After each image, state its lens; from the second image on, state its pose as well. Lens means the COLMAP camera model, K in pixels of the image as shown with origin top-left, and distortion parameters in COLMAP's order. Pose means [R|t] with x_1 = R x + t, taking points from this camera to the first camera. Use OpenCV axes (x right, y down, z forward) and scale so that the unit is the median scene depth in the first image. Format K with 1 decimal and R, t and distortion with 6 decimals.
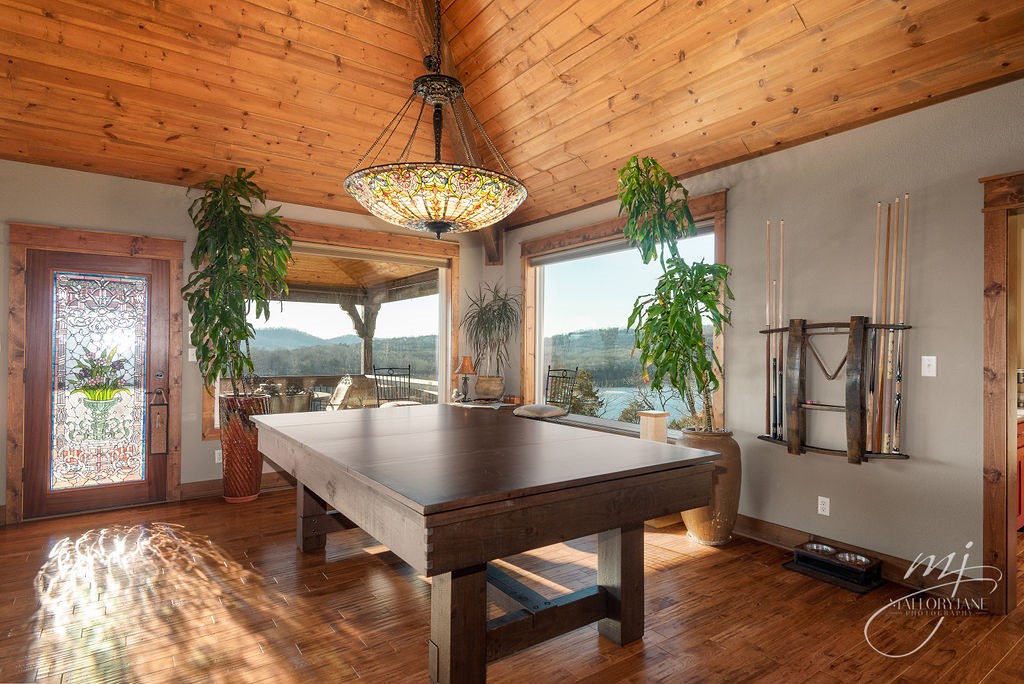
lens RADIAL K [[546.3, 0, 510.3], [0, 546.3, 346.1], [0, 0, 1]] dist [0.019301, -0.001308]
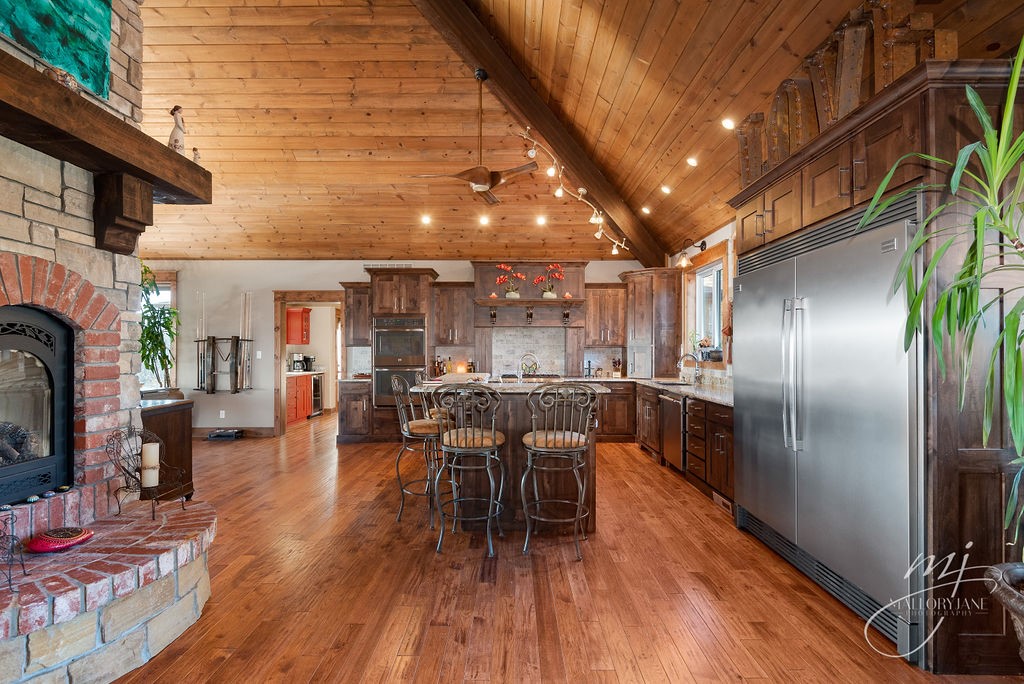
lens RADIAL K [[496.1, 0, 514.9], [0, 496.1, 347.9], [0, 0, 1]] dist [0.014841, -0.010697]
pose [[0.578287, -0.002519, 0.815830, -0.441322], [0.003866, 0.999992, 0.000347, 0.004559], [-0.815824, 0.002954, 0.578292, -1.234895]]
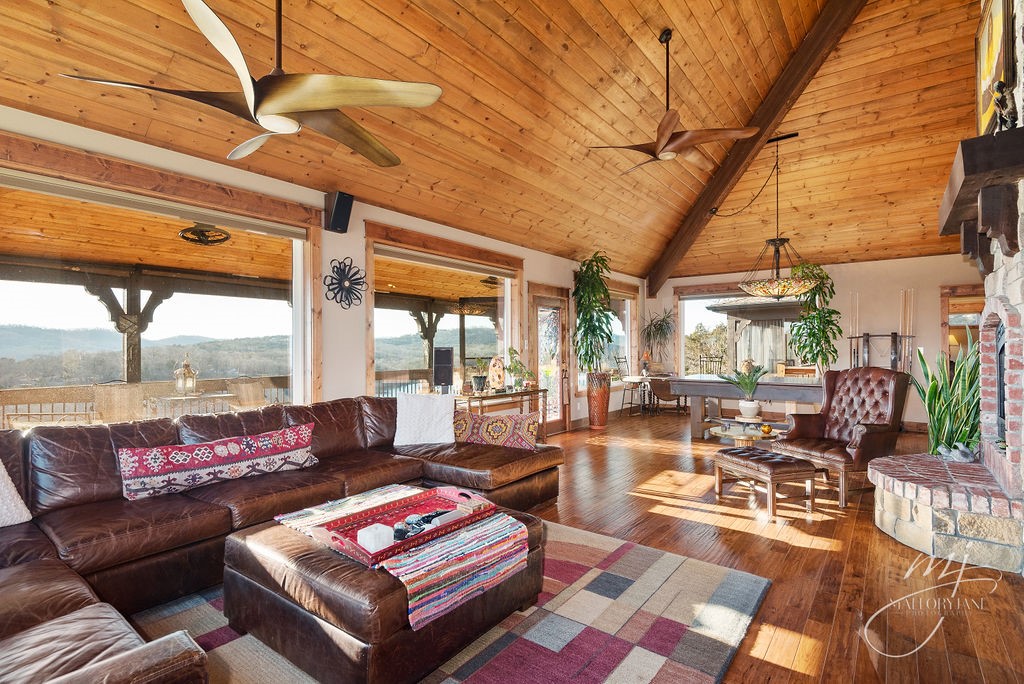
lens RADIAL K [[496.1, 0, 506.9], [0, 496.1, 344.3], [0, 0, 1]] dist [0.014841, -0.010697]
pose [[0.958895, -0.008492, 0.283635, -1.608656], [0.009060, 0.999959, -0.000691, -0.010665], [-0.283618, 0.003232, 0.958932, -0.667380]]
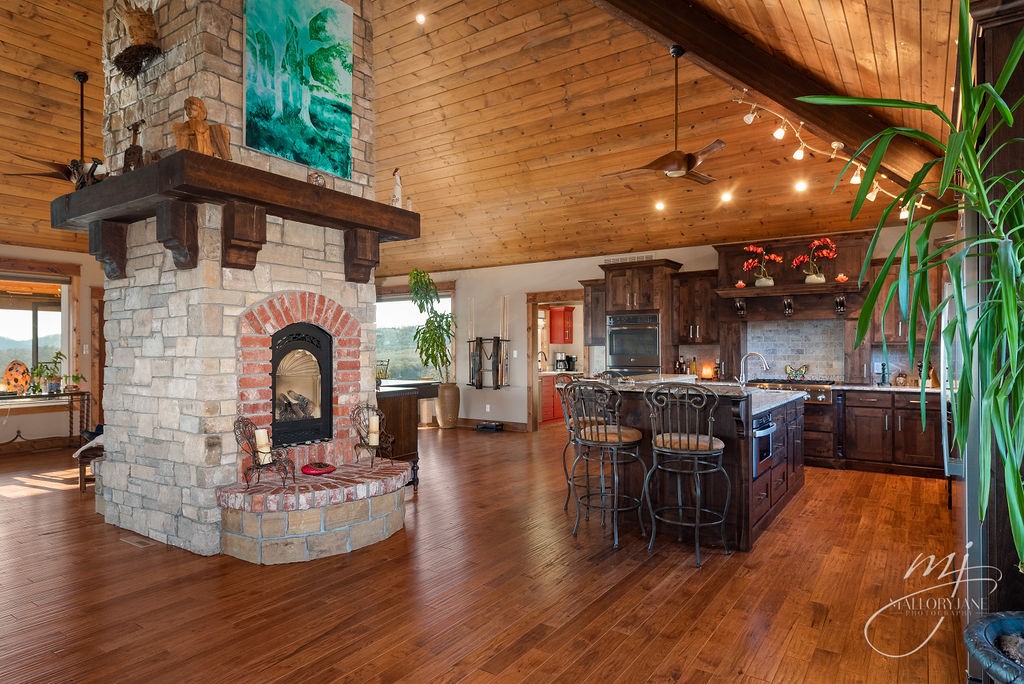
lens RADIAL K [[608.0, 0, 502.9], [0, 608.0, 351.6], [0, 0, 1]] dist [0.025519, -0.006353]
pose [[0.941585, -0.009724, 0.336636, -0.322663], [0.008342, 0.999950, 0.005551, 0.004549], [-0.336673, -0.002419, 0.941618, -1.681535]]
